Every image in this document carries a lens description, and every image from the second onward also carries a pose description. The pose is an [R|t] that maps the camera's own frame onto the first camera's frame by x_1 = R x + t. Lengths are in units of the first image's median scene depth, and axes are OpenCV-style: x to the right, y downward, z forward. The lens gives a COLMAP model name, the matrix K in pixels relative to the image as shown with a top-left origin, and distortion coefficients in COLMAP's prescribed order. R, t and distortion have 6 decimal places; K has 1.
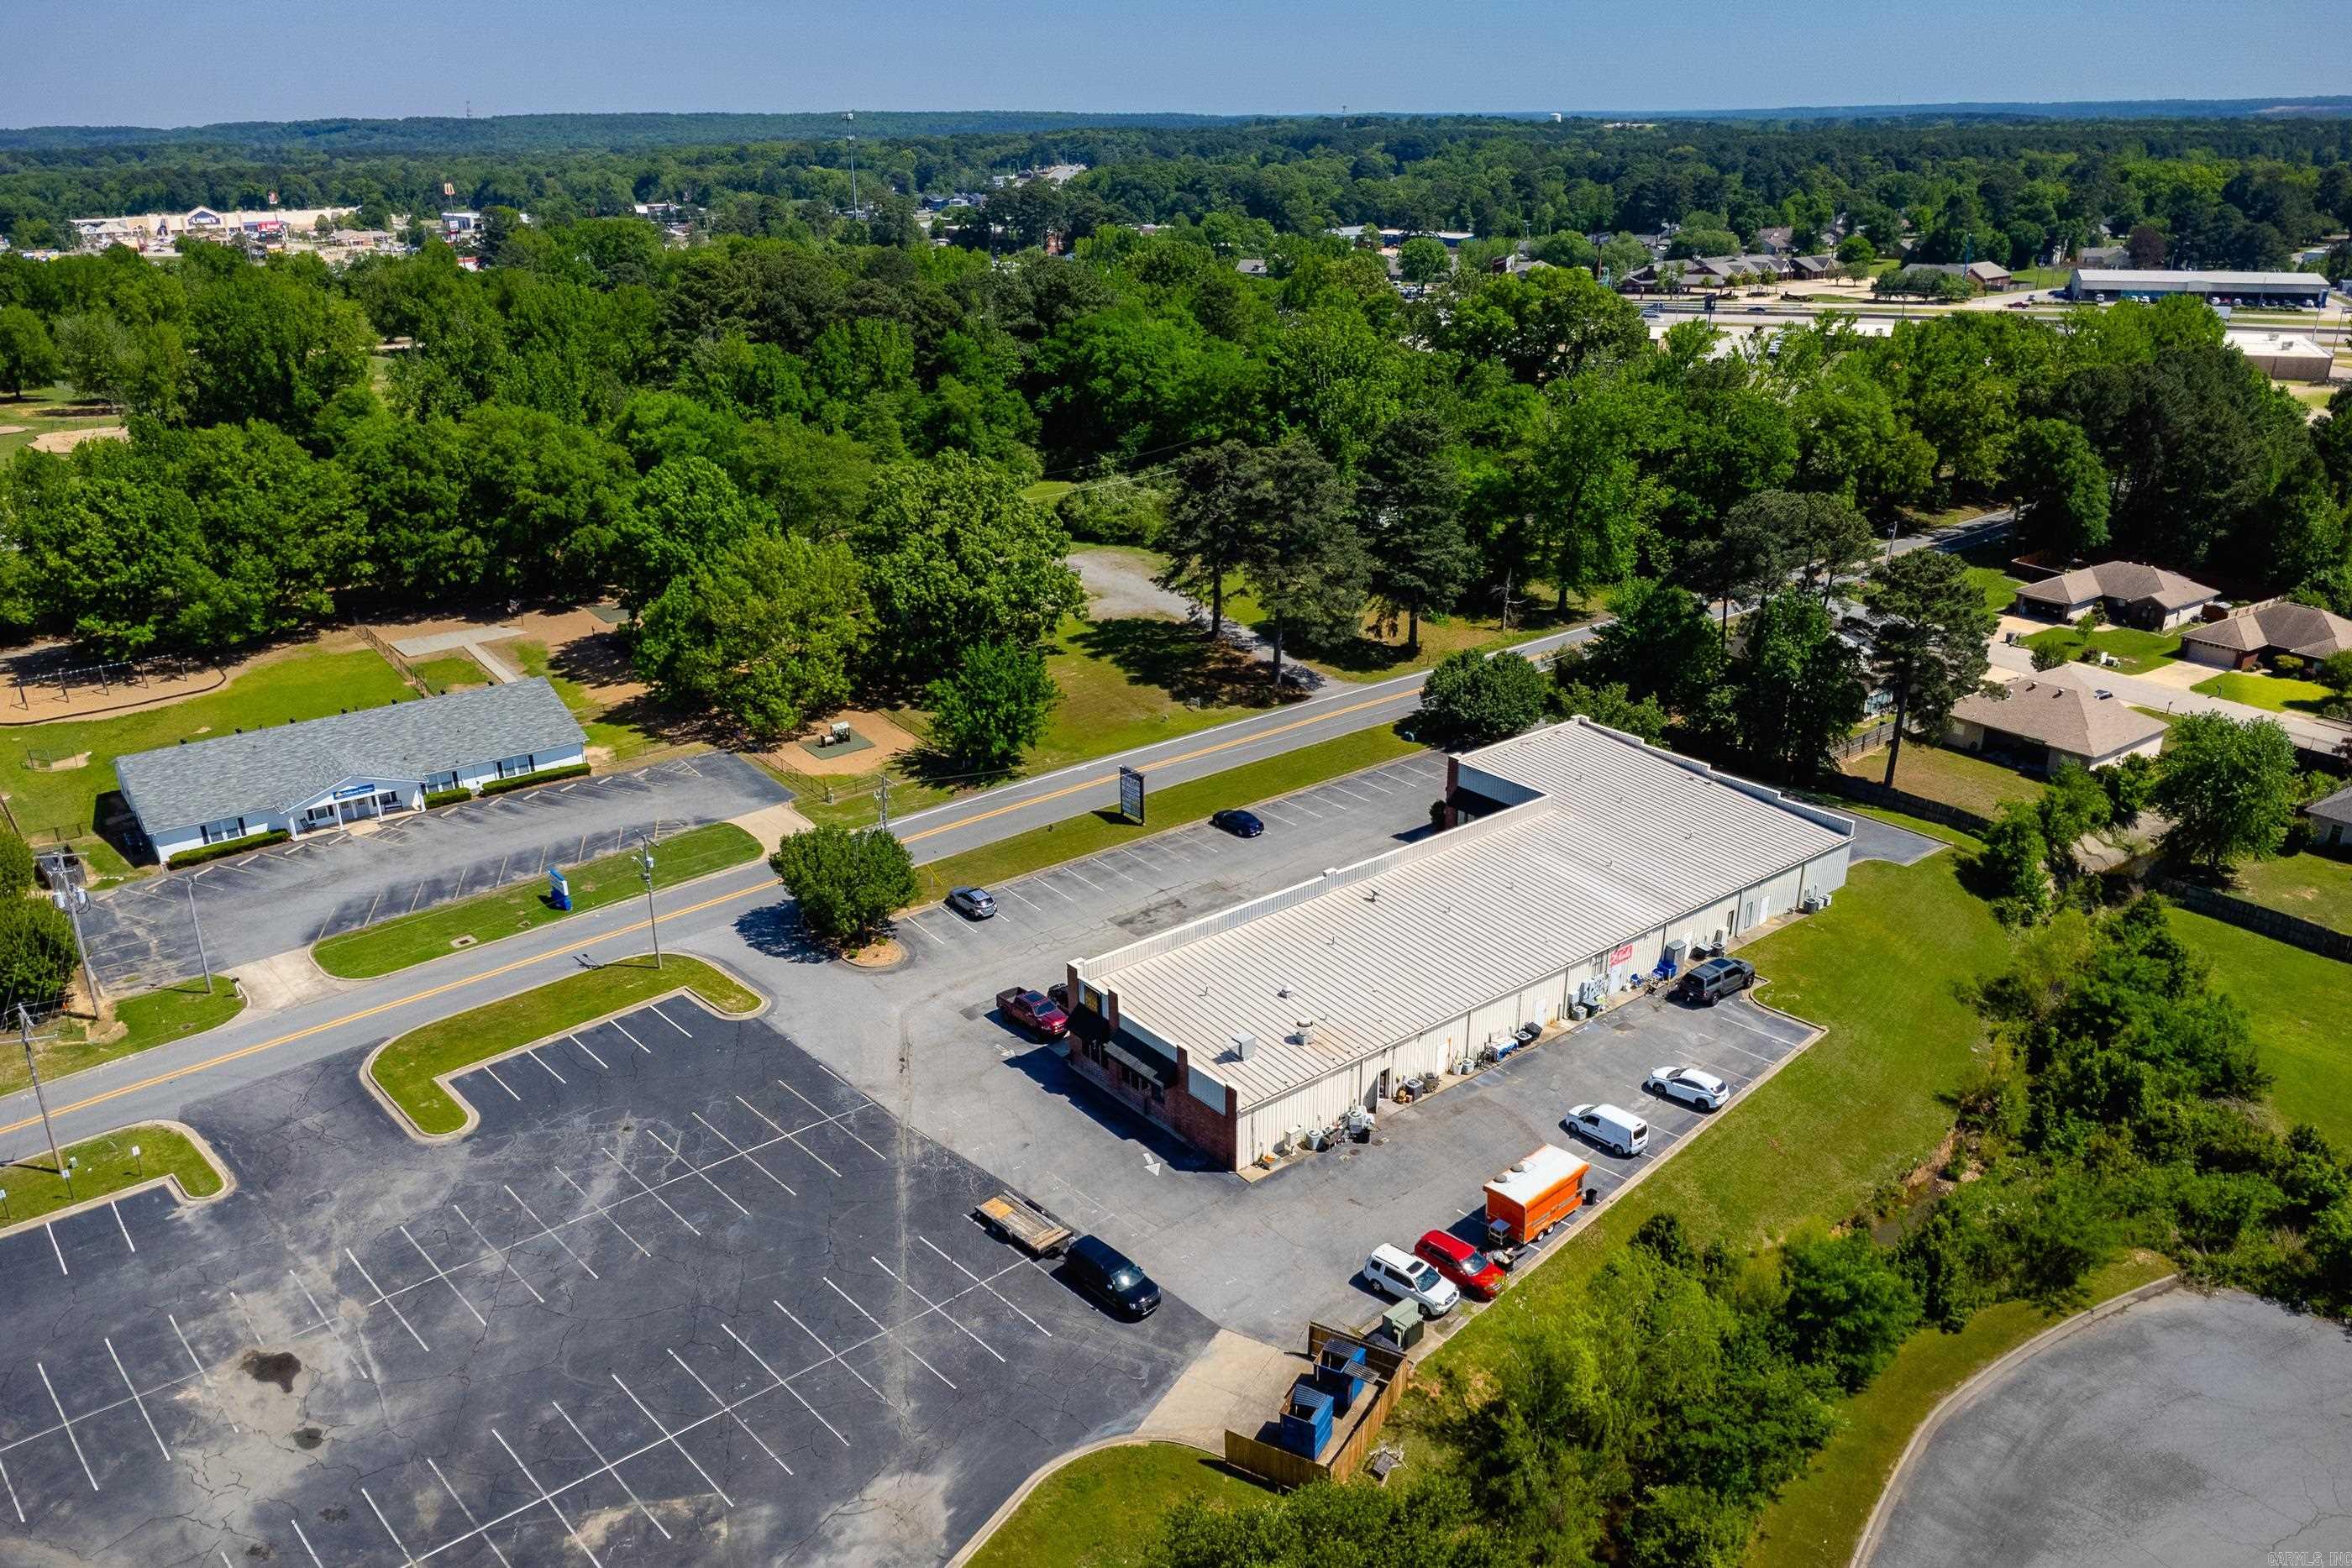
lens RADIAL K [[1724.6, 0, 1164.9], [0, 1724.6, 841.7], [0, 0, 1]] dist [0.005614, -0.003711]
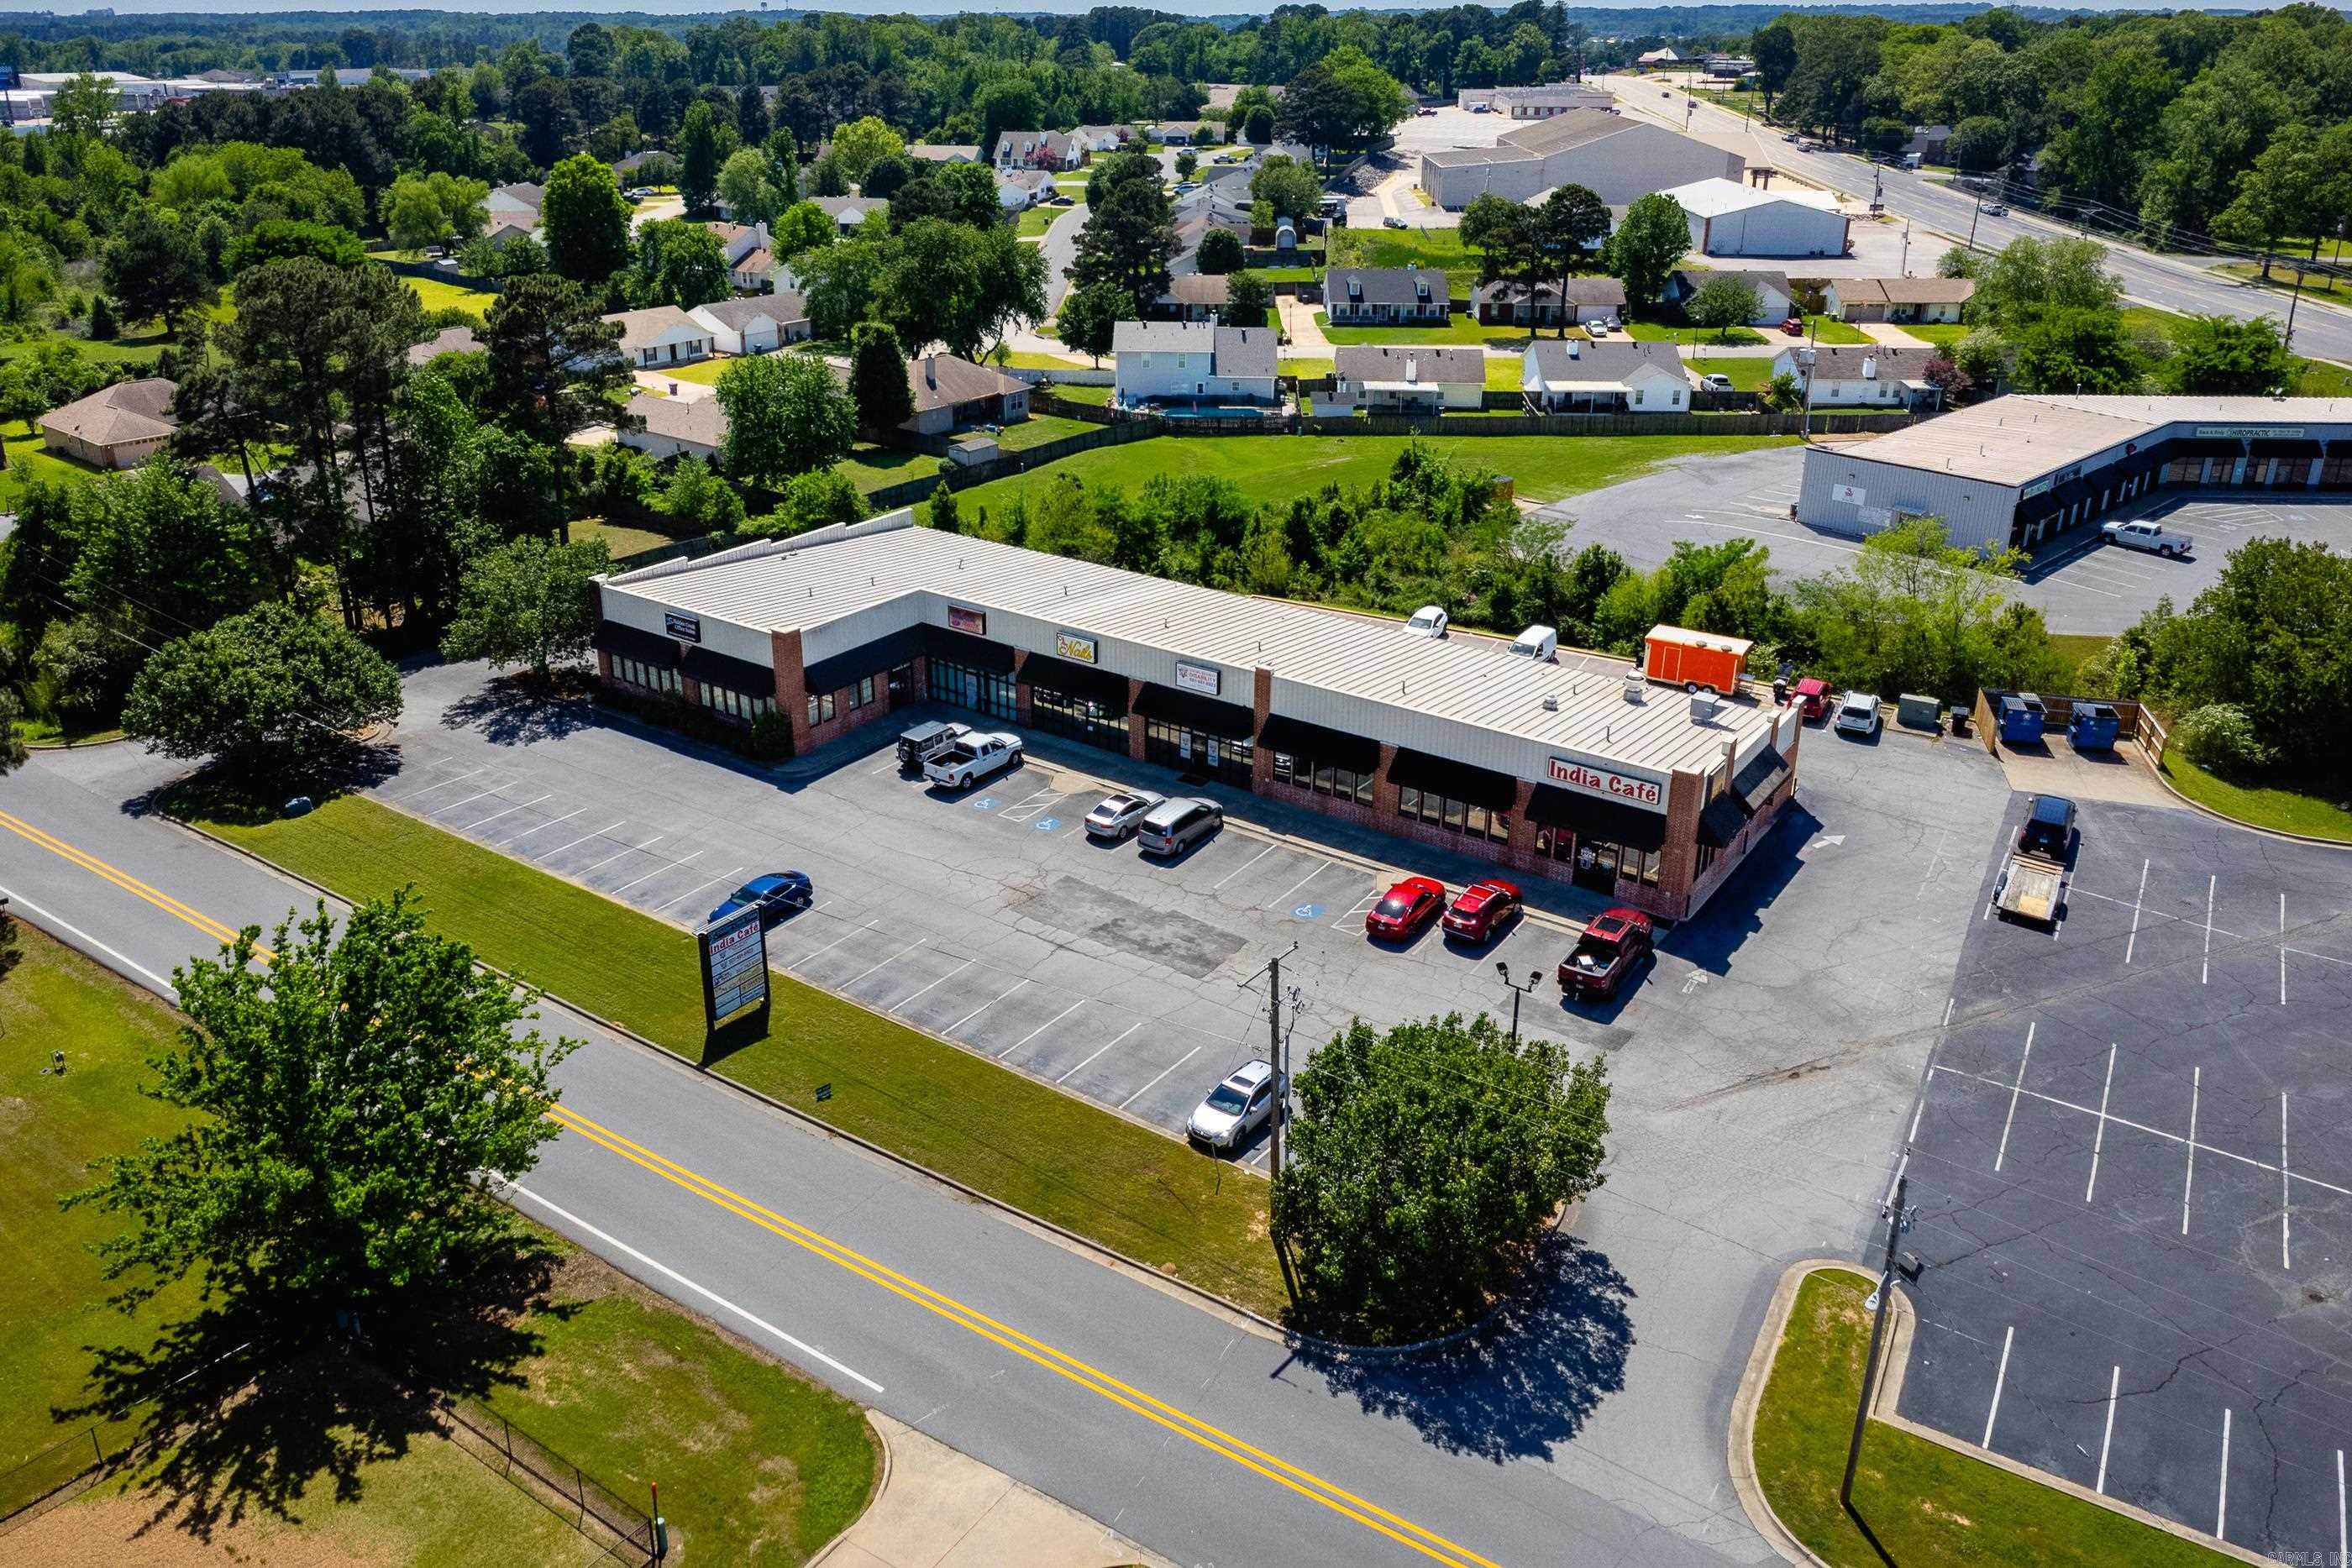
lens RADIAL K [[1729.1, 0, 1158.1], [0, 1729.1, 696.7], [0, 0, 1]] dist [0.012428, -0.014302]
pose [[-0.276588, -0.338352, 0.899454, -0.525017], [0.376808, 0.822831, 0.425399, -0.285814], [-0.884033, 0.456582, -0.100091, 1.073435]]
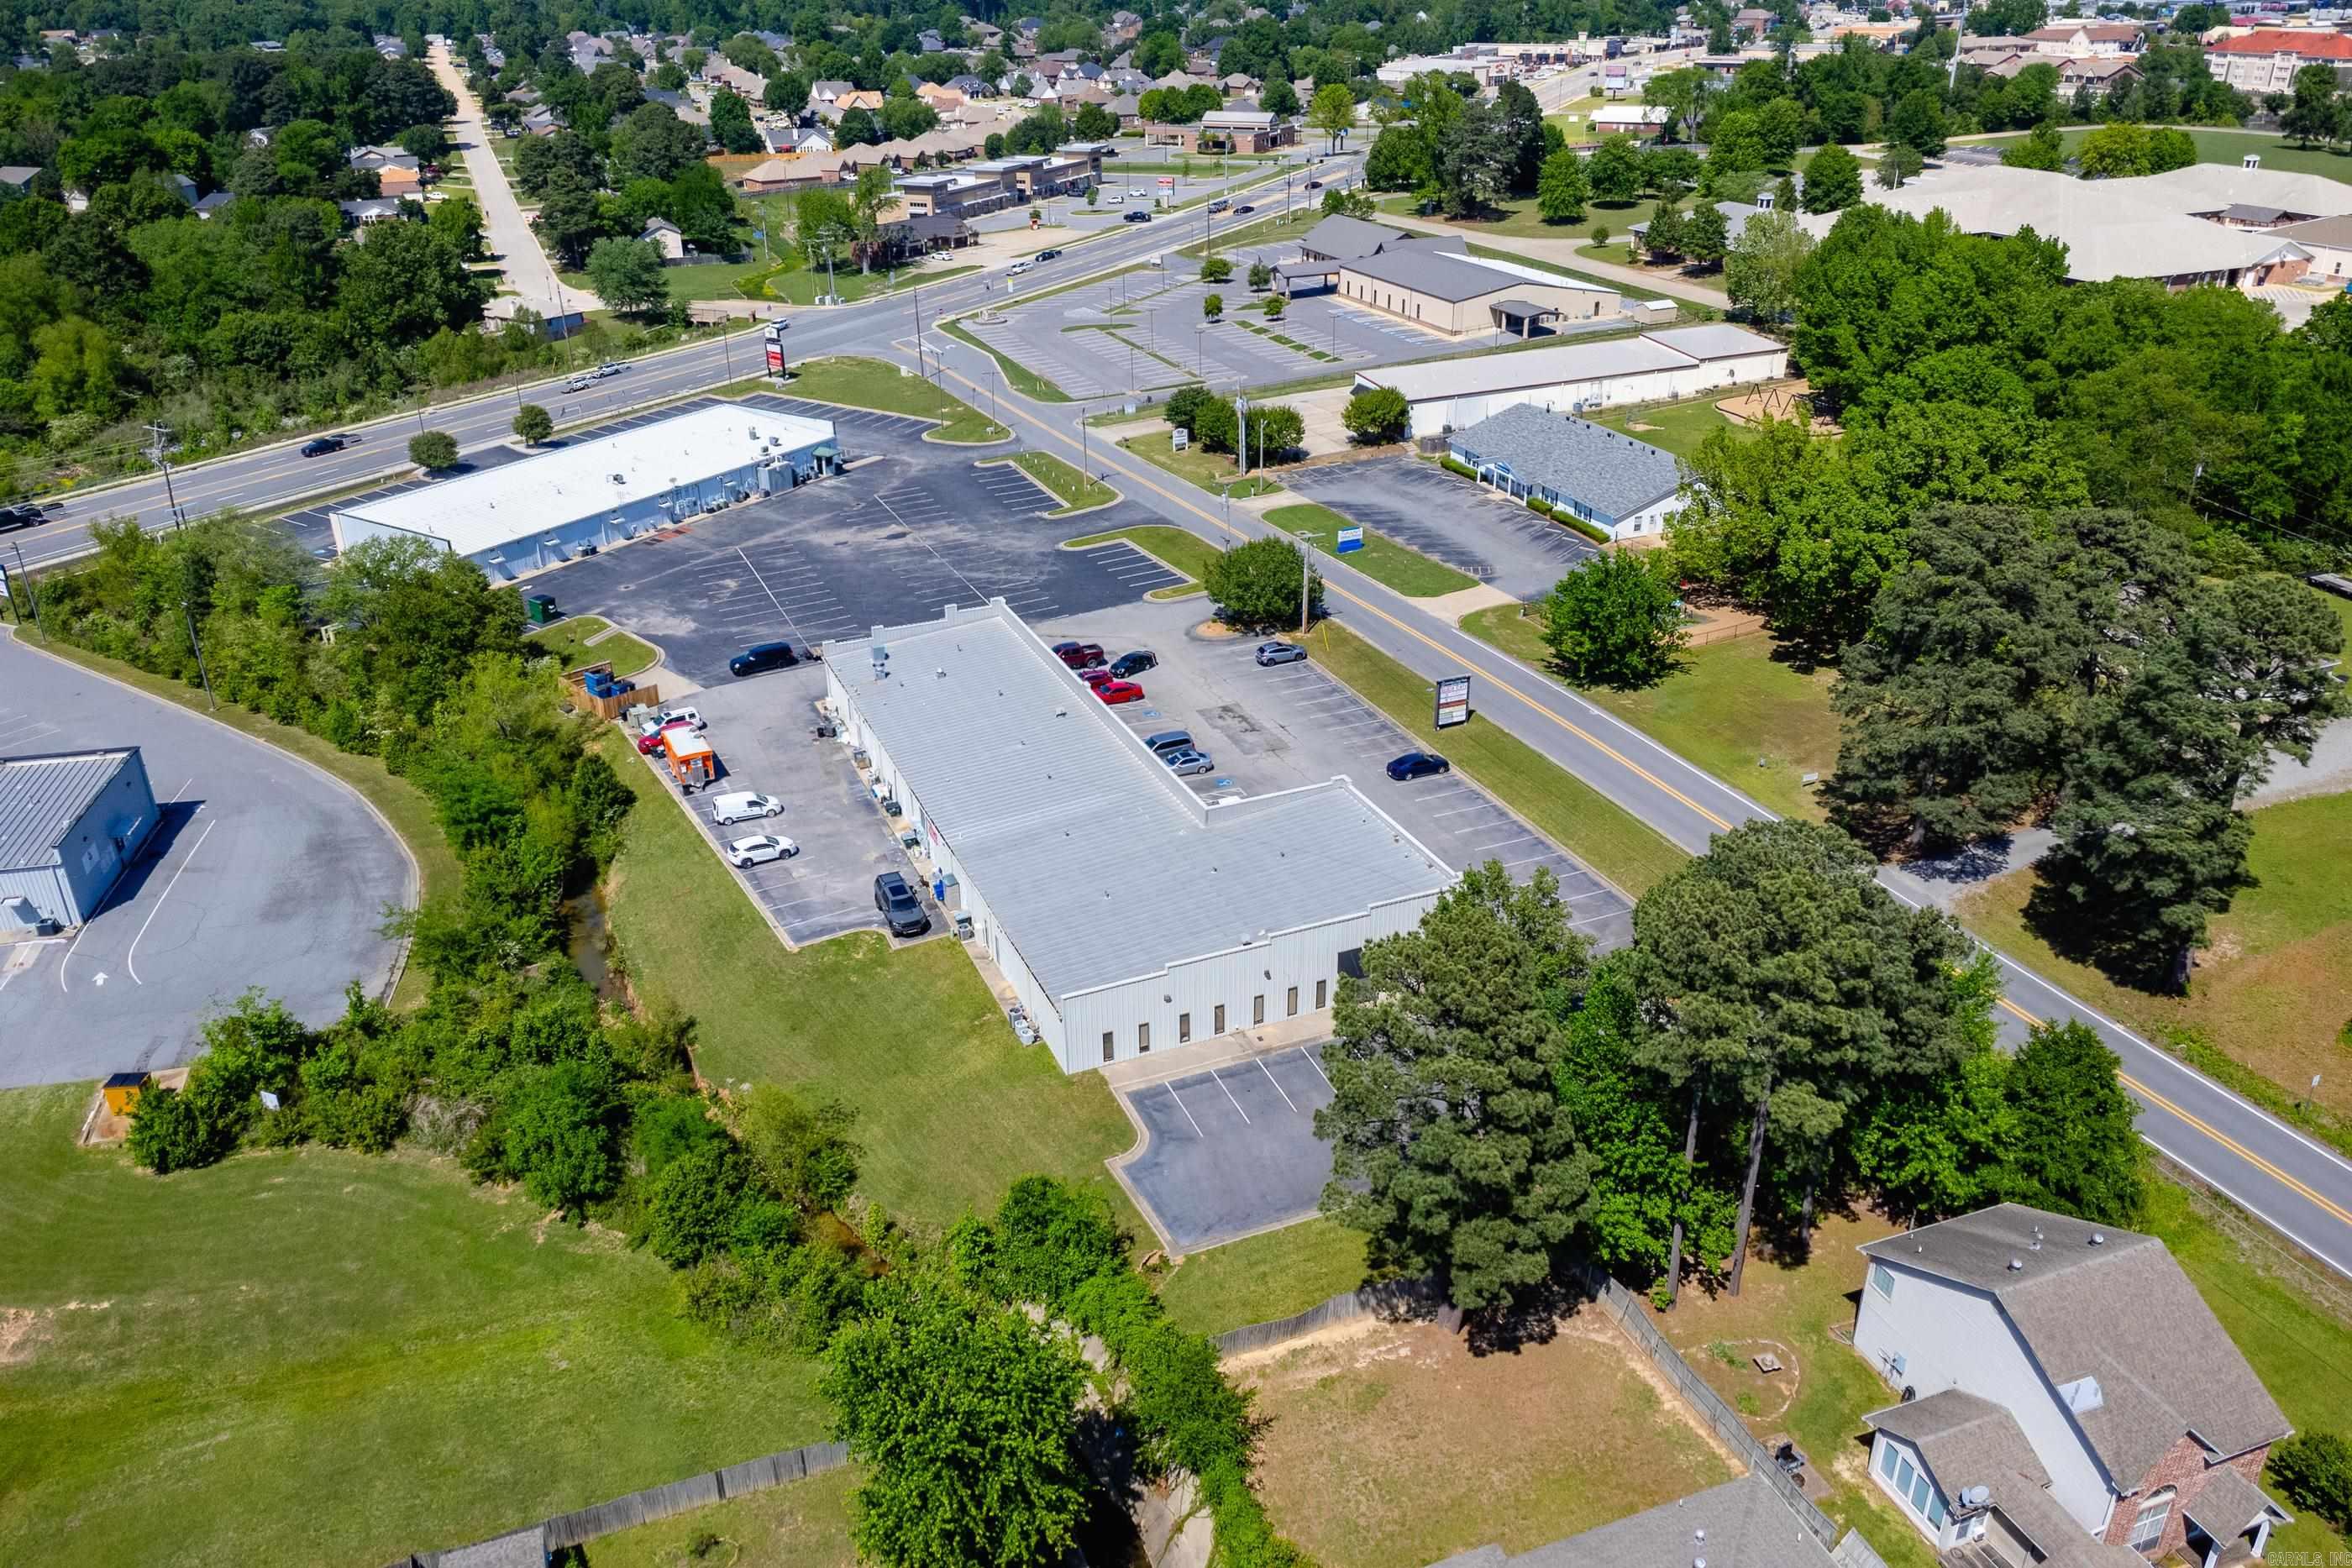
lens RADIAL K [[1701.1, 0, 1173.5], [0, 1701.1, 849.4], [0, 0, 1]] dist [0.008962, -0.005713]
pose [[-0.264543, 0.465800, -0.844421, 1.026915], [-0.360545, 0.764349, 0.534583, -0.494559], [0.894441, 0.445872, -0.034261, 1.092304]]
